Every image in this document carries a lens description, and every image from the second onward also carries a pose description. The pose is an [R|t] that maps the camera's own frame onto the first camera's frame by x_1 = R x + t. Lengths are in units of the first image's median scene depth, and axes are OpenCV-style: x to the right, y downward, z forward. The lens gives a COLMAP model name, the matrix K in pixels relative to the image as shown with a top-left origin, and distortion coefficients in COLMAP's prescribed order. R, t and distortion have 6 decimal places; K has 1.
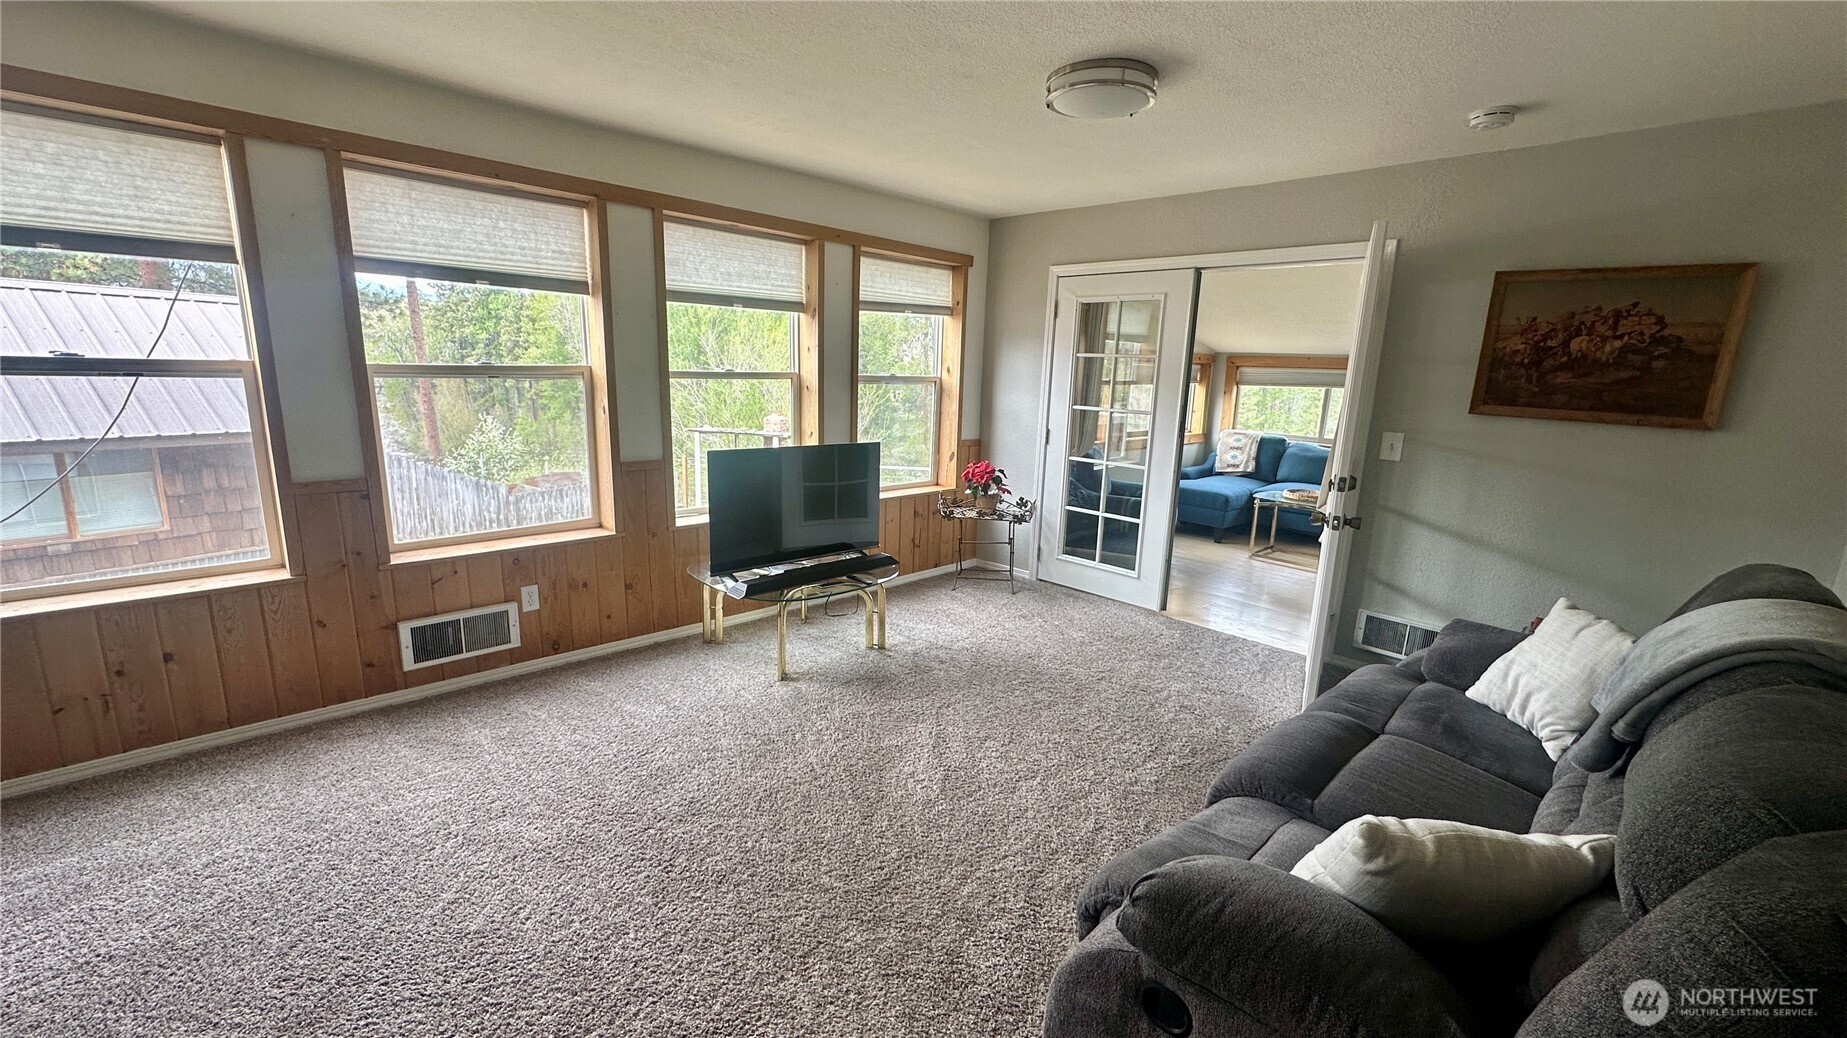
lens RADIAL K [[738.4, 0, 921.7], [0, 738.4, 516.2], [0, 0, 1]] dist [-0.002073, 0.000282]
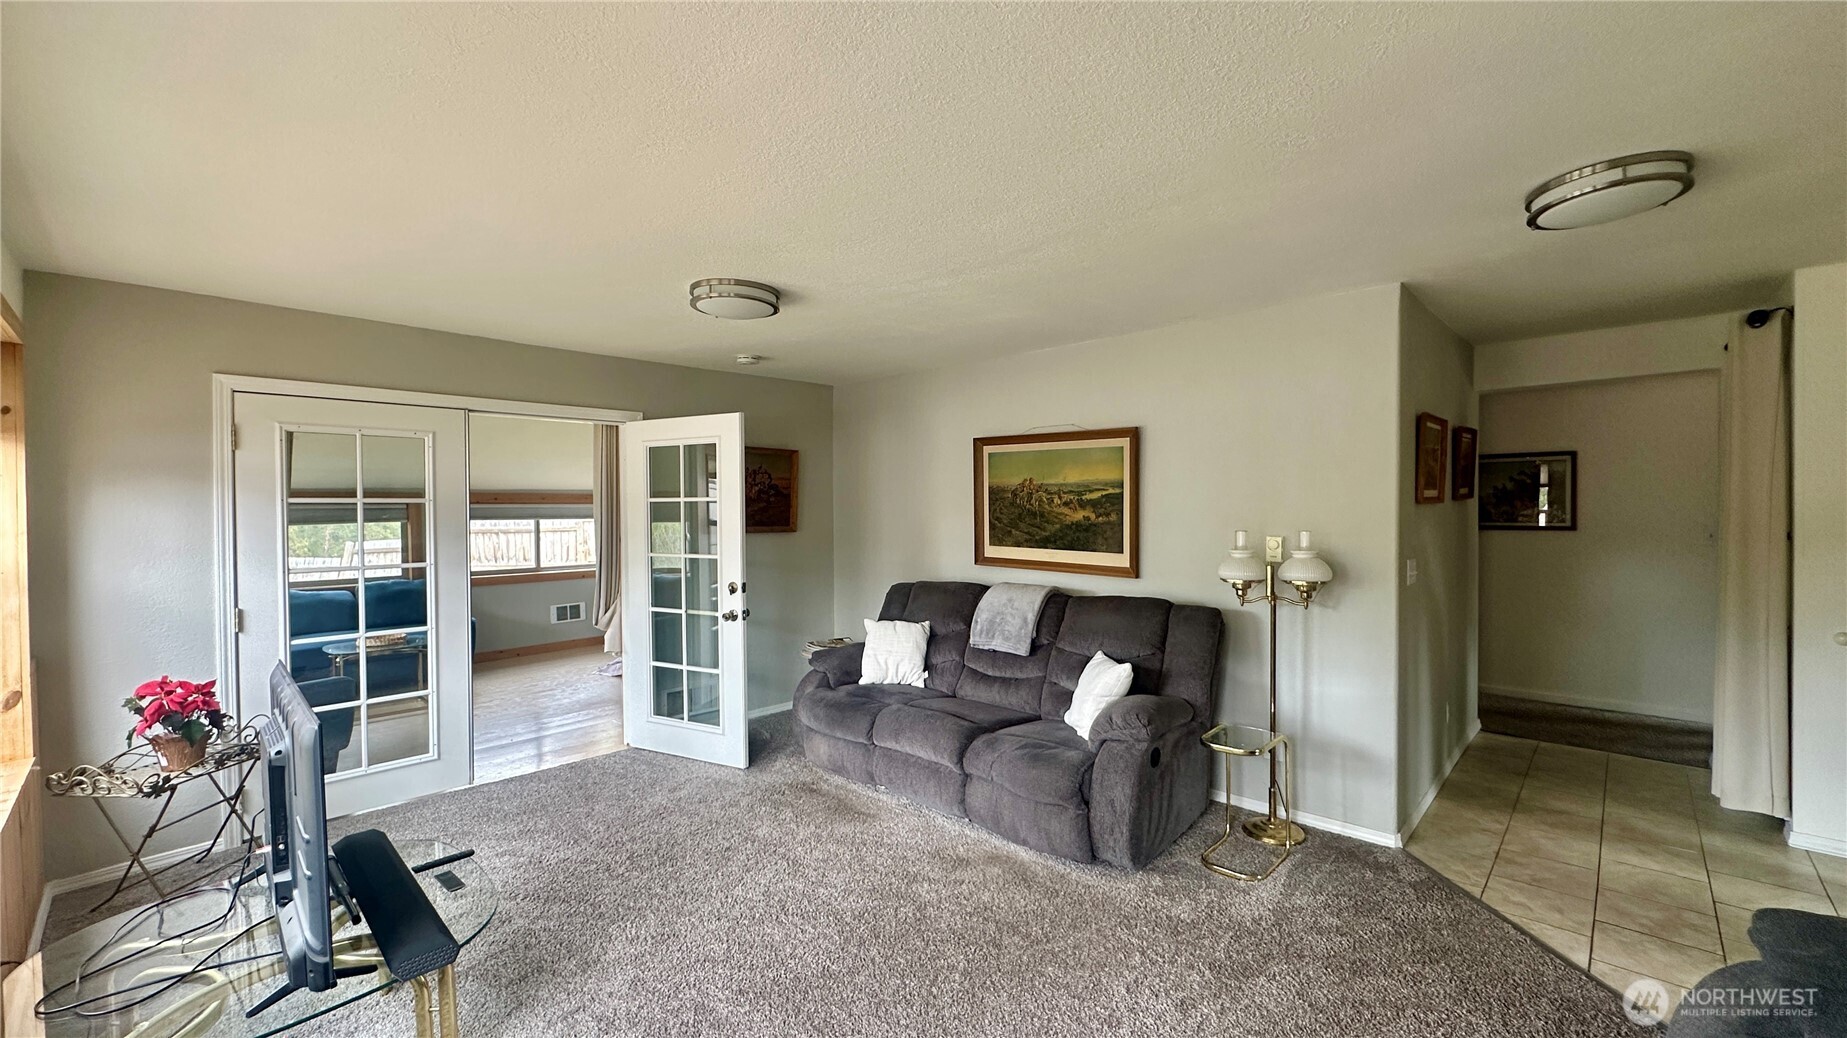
lens RADIAL K [[738.4, 0, 921.7], [0, 738.4, 516.2], [0, 0, 1]] dist [-0.002073, 0.000282]
pose [[-0.020615, -0.049136, 0.998579, -0.718452], [0.209425, 0.976421, 0.052369, -0.151624], [-0.977607, 0.210208, -0.009838, 0.546802]]
